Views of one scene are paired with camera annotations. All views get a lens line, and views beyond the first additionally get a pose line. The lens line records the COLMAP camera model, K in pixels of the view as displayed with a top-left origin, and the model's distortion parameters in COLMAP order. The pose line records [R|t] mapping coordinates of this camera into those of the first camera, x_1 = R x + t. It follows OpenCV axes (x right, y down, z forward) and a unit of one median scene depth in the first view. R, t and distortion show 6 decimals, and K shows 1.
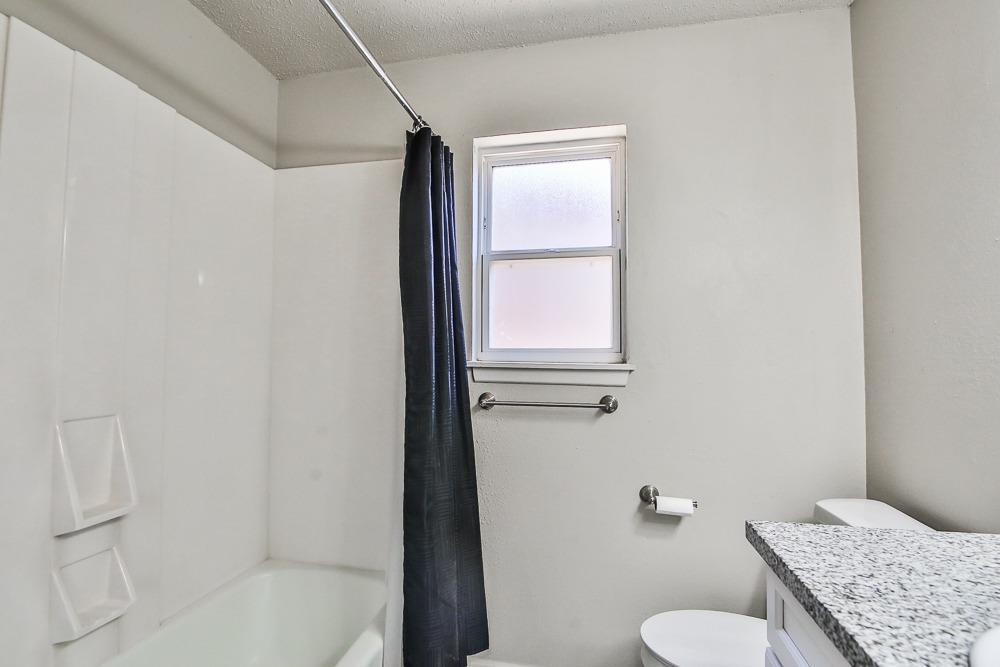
lens RADIAL K [[468.0, 0, 497.1], [0, 468.0, 335.1], [0, 0, 1]] dist [0.000106, -0.009657]
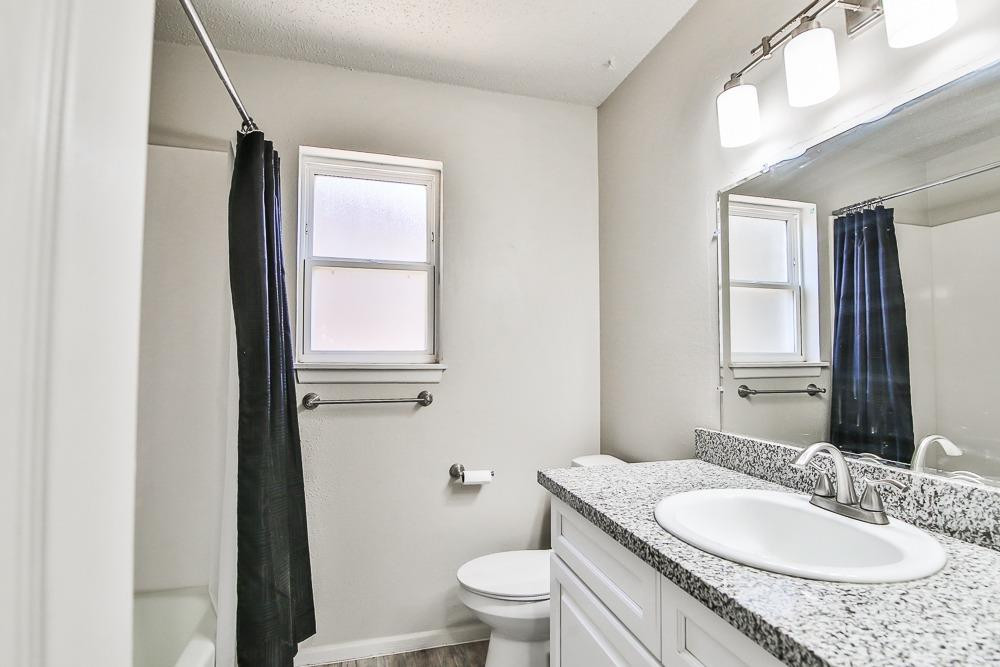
lens RADIAL K [[481.9, 0, 506.2], [0, 481.9, 338.0], [0, 0, 1]] dist [-0.000408, -0.009333]
pose [[0.880473, 0.012546, 0.473930, -0.161160], [-0.014680, 0.999892, 0.000802, -0.007676], [-0.473868, -0.007663, 0.880562, -0.160651]]
